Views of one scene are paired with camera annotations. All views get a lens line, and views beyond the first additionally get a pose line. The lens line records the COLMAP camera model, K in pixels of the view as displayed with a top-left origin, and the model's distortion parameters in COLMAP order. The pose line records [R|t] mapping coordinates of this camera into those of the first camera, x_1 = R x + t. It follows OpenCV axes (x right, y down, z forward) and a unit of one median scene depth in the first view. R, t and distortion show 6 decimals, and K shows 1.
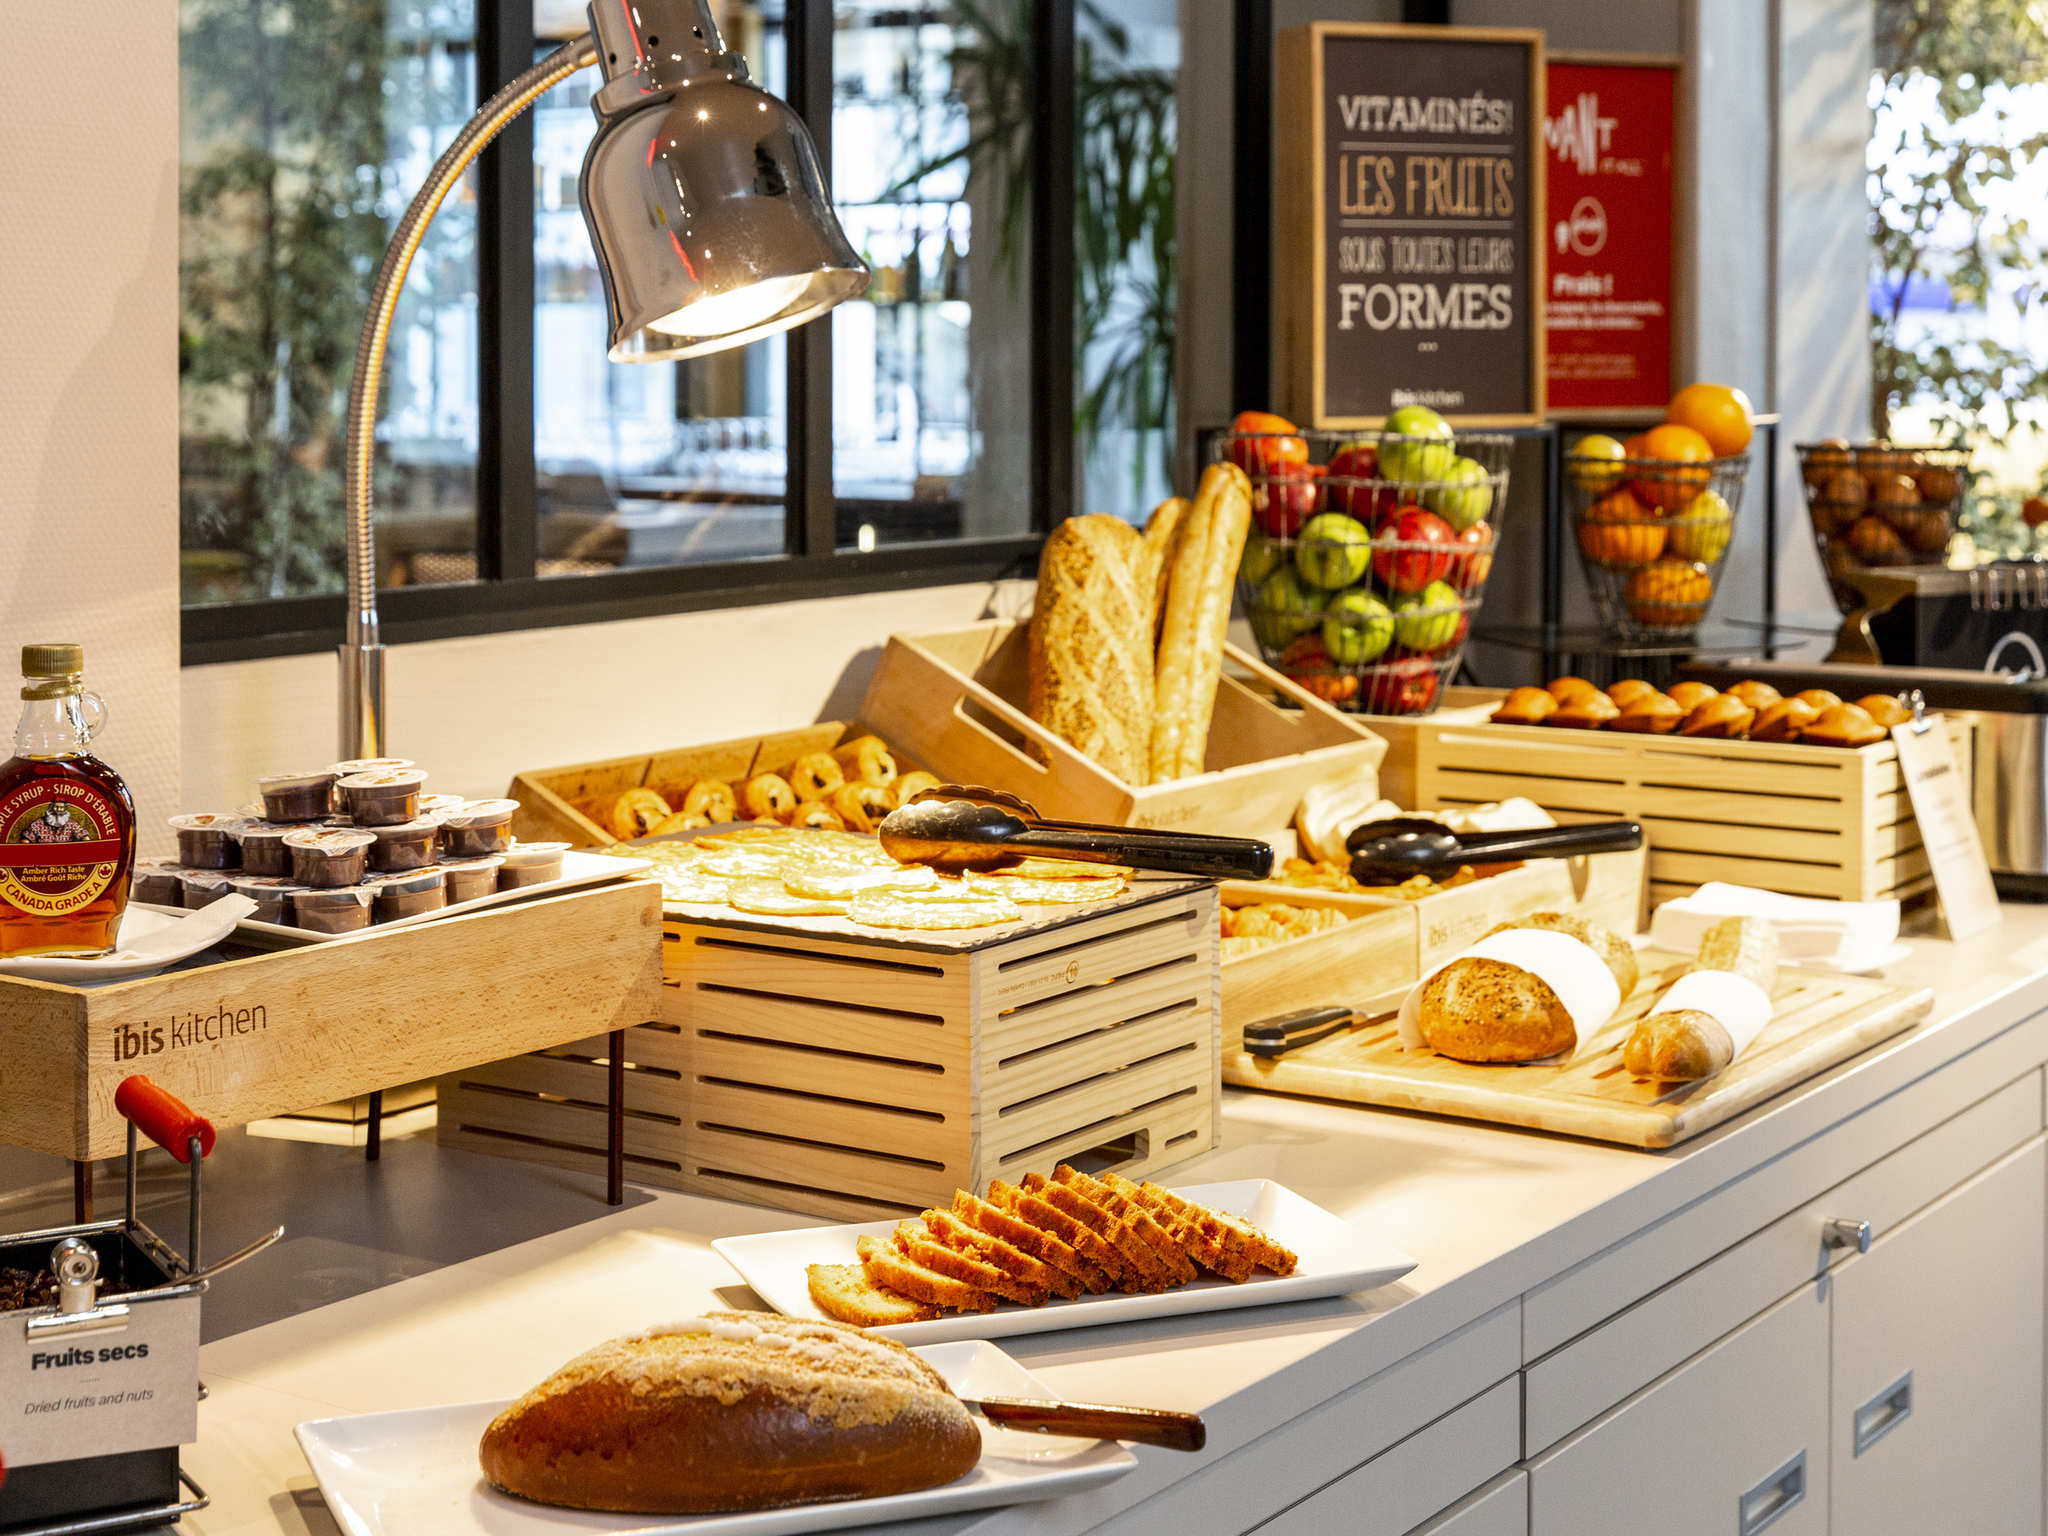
lens RADIAL K [[3314.1, 0, 1024.3], [0, 3314.1, 768.0], [0, 0, 1]] dist [0.046611, 0.000000]
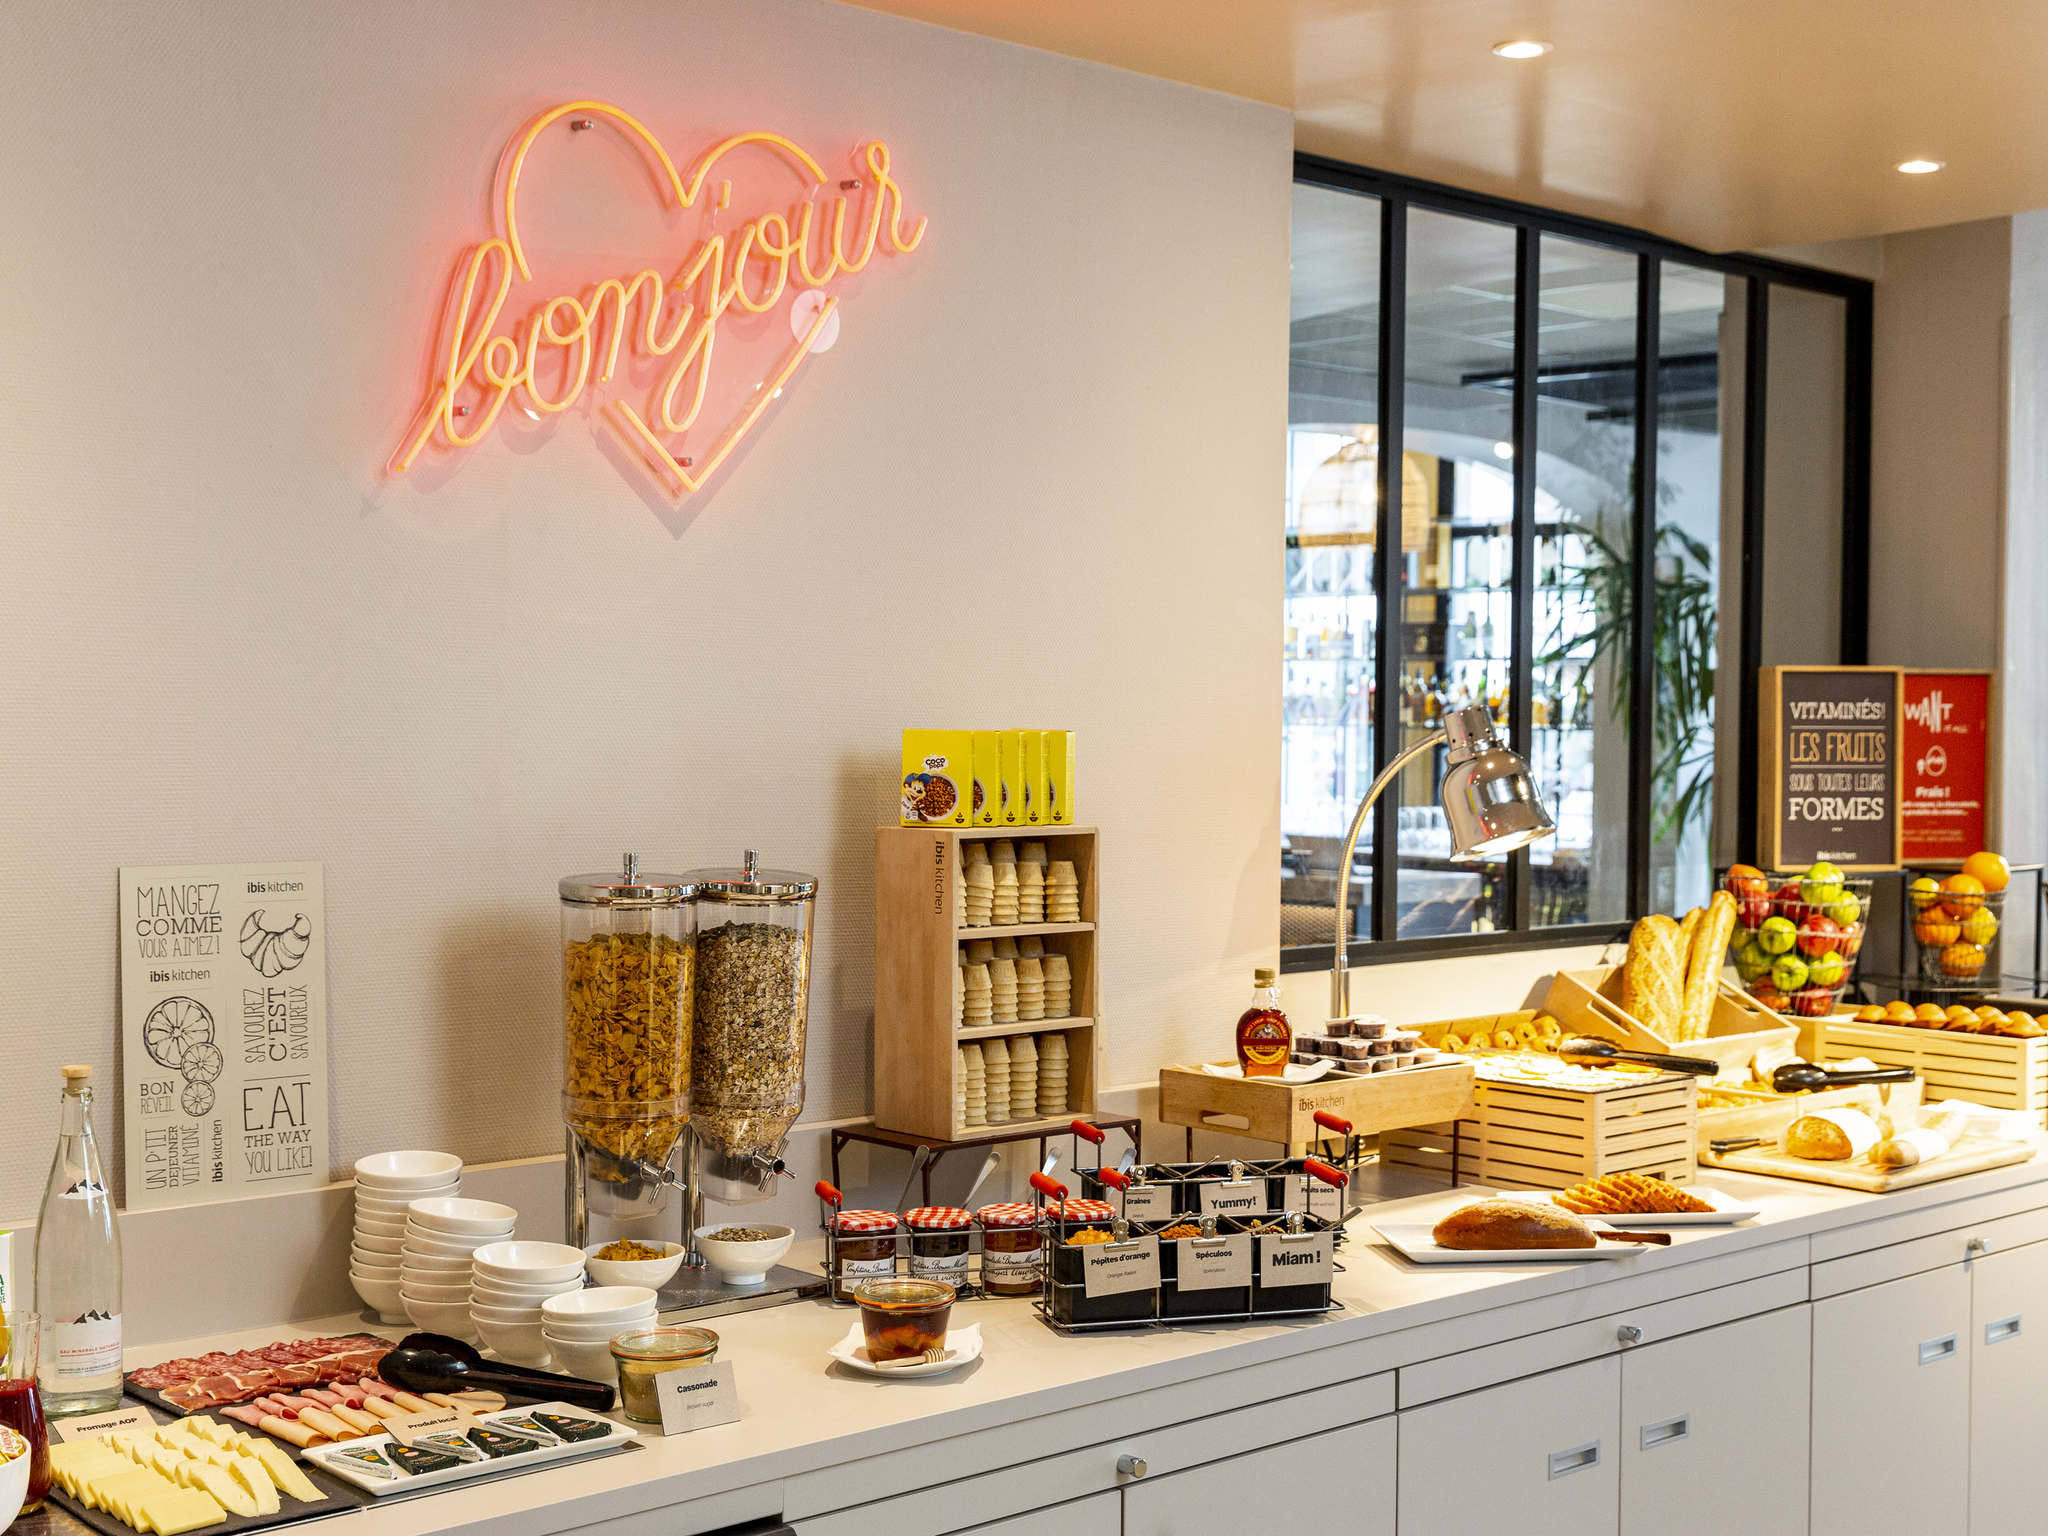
lens RADIAL K [[2379.2, 0, 1021.2], [0, 2379.2, 764.7], [0, 0, 1]] dist [-0.006409, 0.000000]
pose [[0.968100, 0.010559, -0.250341, 0.007871], [-0.039998, 0.992812, -0.112801, 0.015514], [0.247351, 0.119216, 0.961564, -0.583128]]
